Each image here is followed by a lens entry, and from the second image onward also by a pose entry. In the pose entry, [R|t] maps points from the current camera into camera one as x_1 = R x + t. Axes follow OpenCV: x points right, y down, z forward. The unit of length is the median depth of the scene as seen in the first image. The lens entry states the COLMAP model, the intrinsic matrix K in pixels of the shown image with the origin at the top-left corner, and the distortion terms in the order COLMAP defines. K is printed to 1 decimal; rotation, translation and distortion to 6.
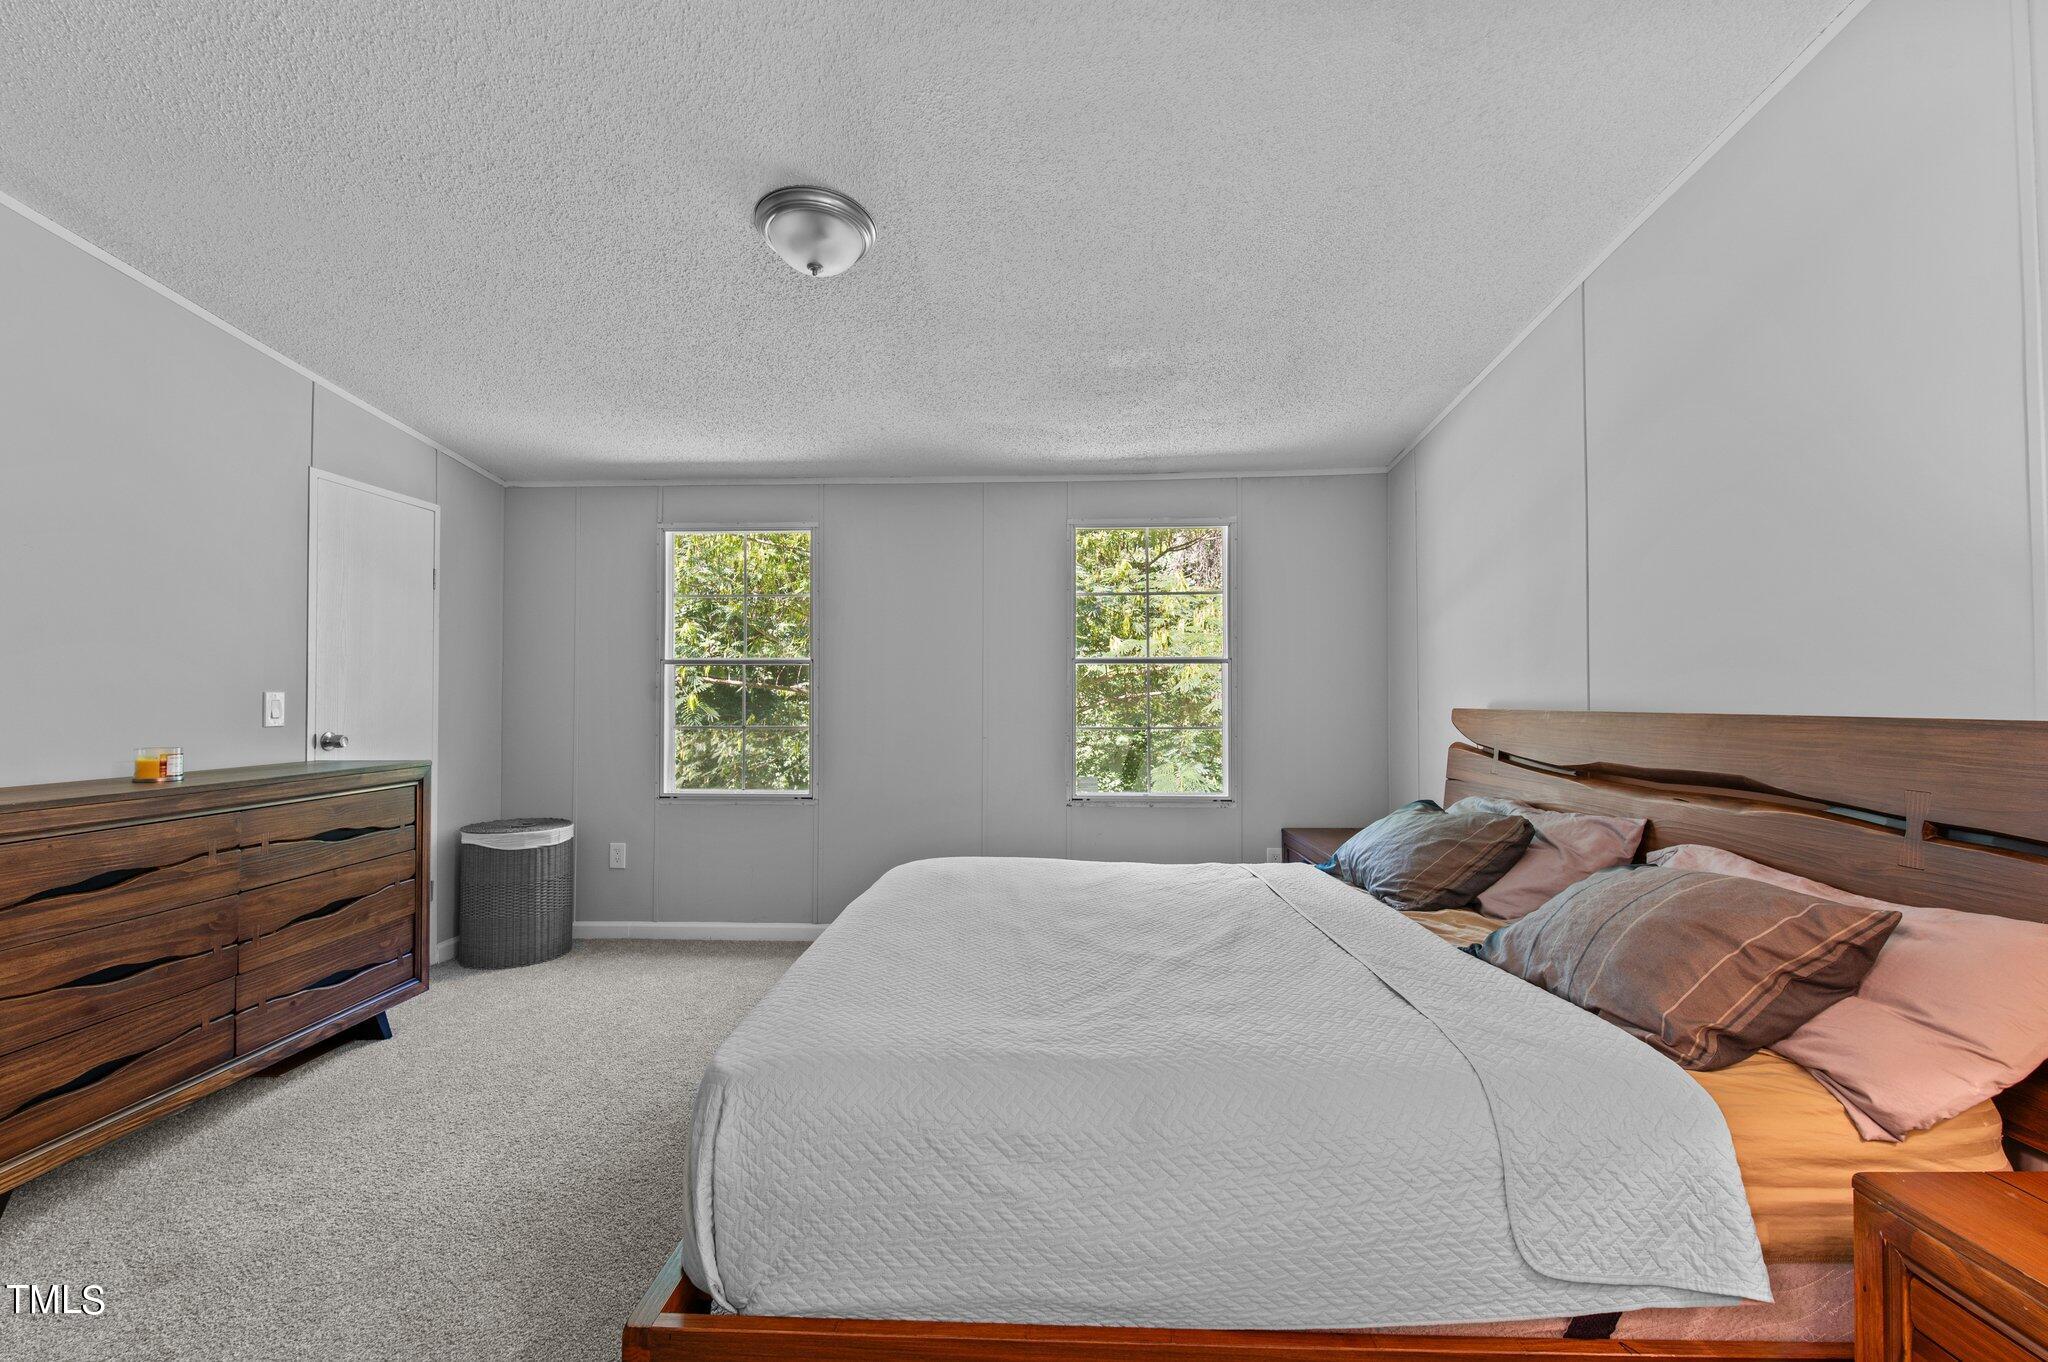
lens RADIAL K [[882.0, 0, 1010.7], [0, 882.0, 677.8], [0, 0, 1]] dist [0.006784, -0.000184]
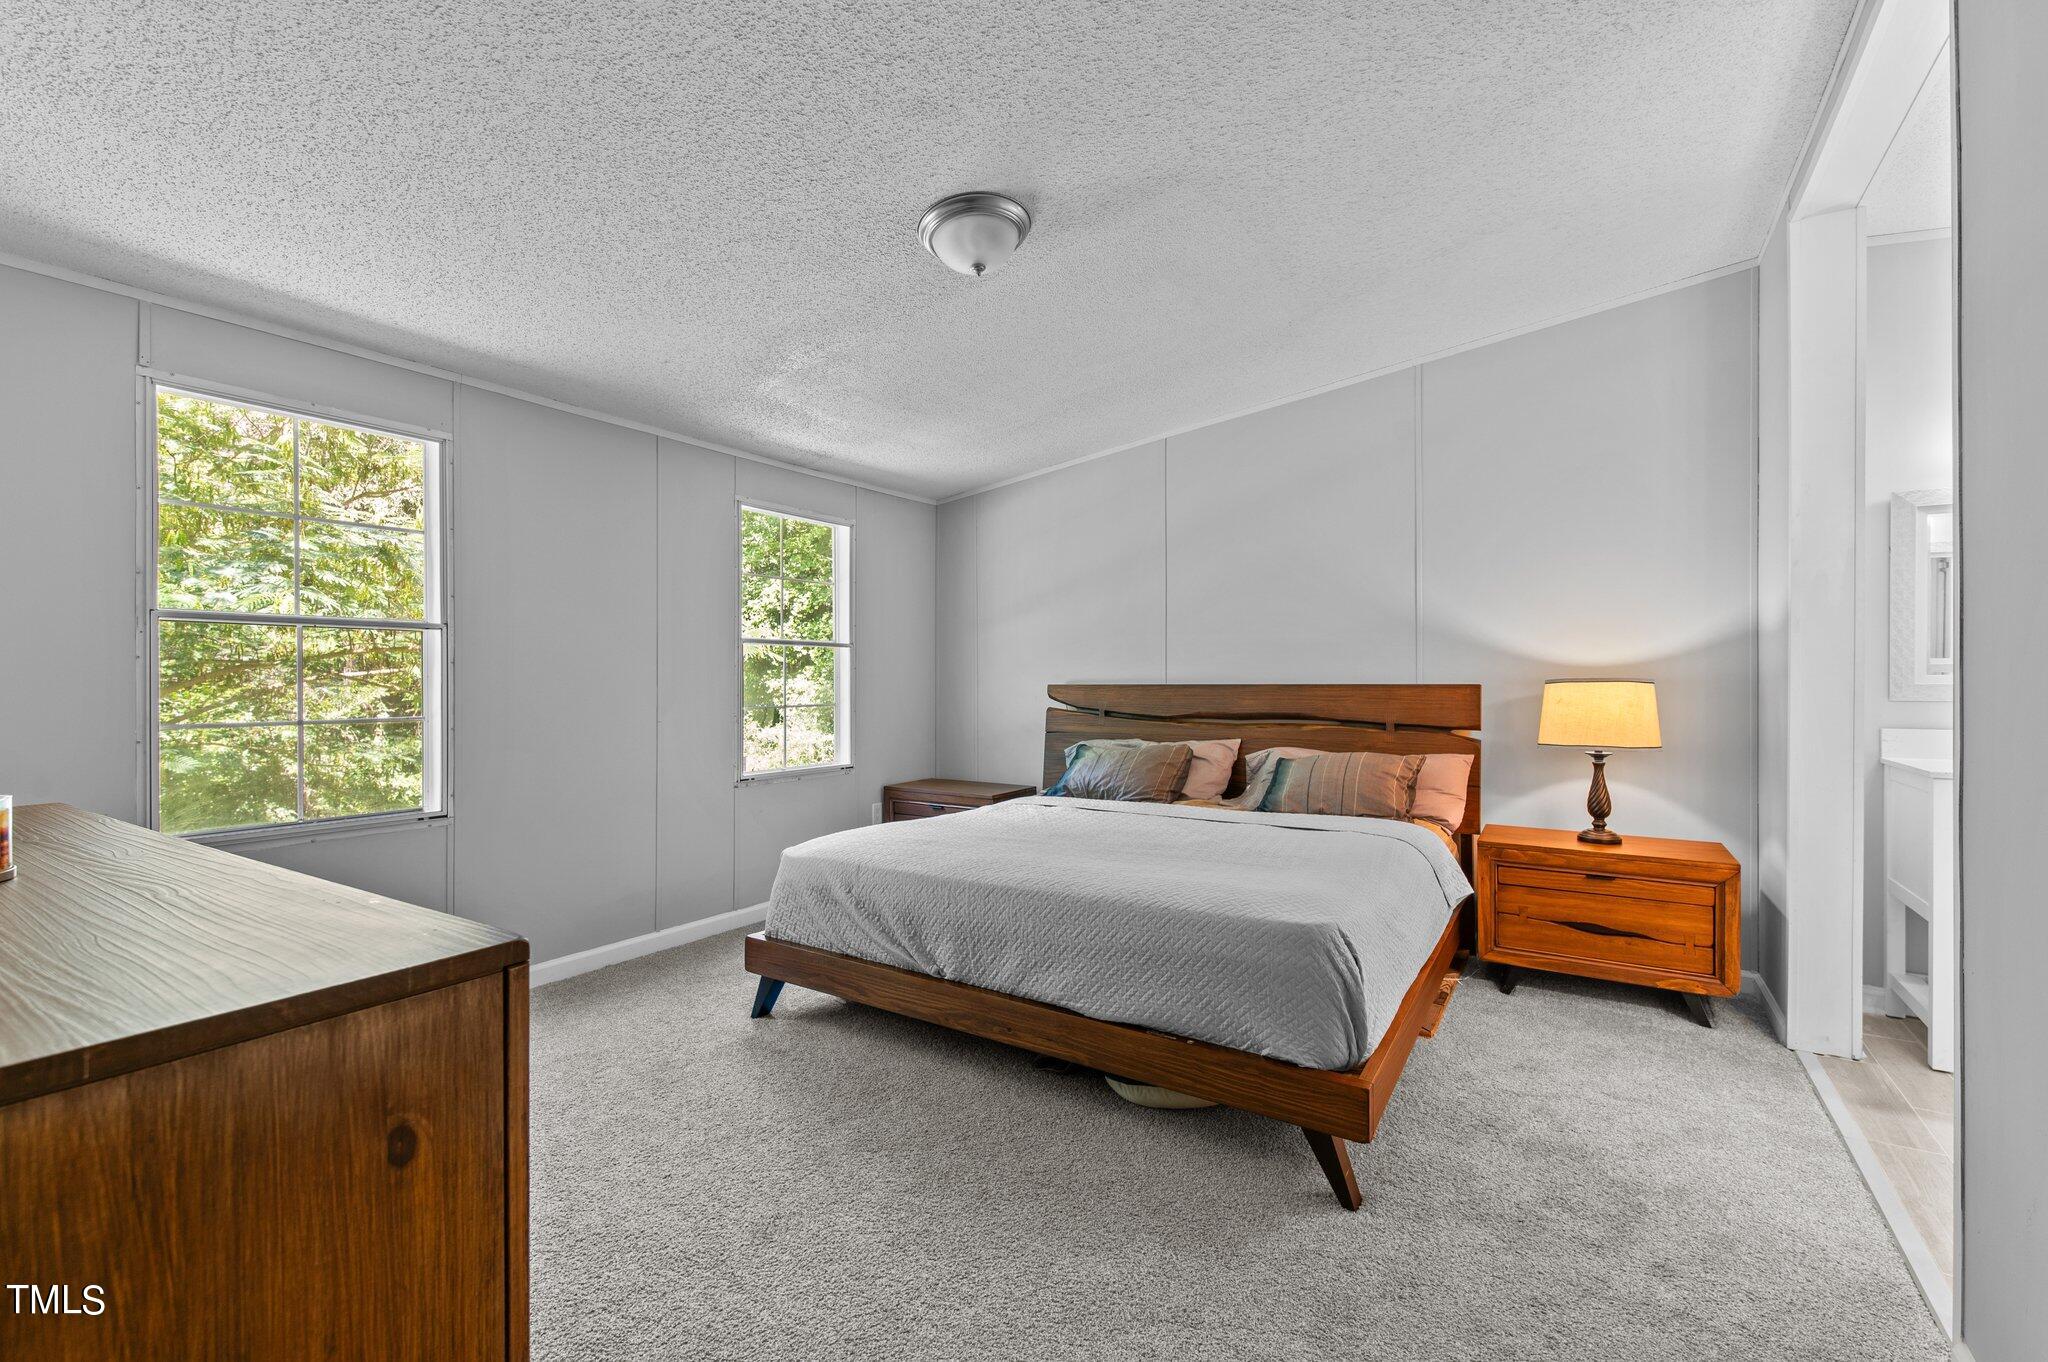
lens RADIAL K [[882.0, 0, 1010.7], [0, 882.0, 677.8], [0, 0, 1]] dist [0.006784, -0.000184]
pose [[0.517750, 0.006970, 0.855504, -0.996149], [-0.025145, 0.999659, 0.007073, 0.019766], [-0.855162, -0.025173, 0.517749, 0.342236]]
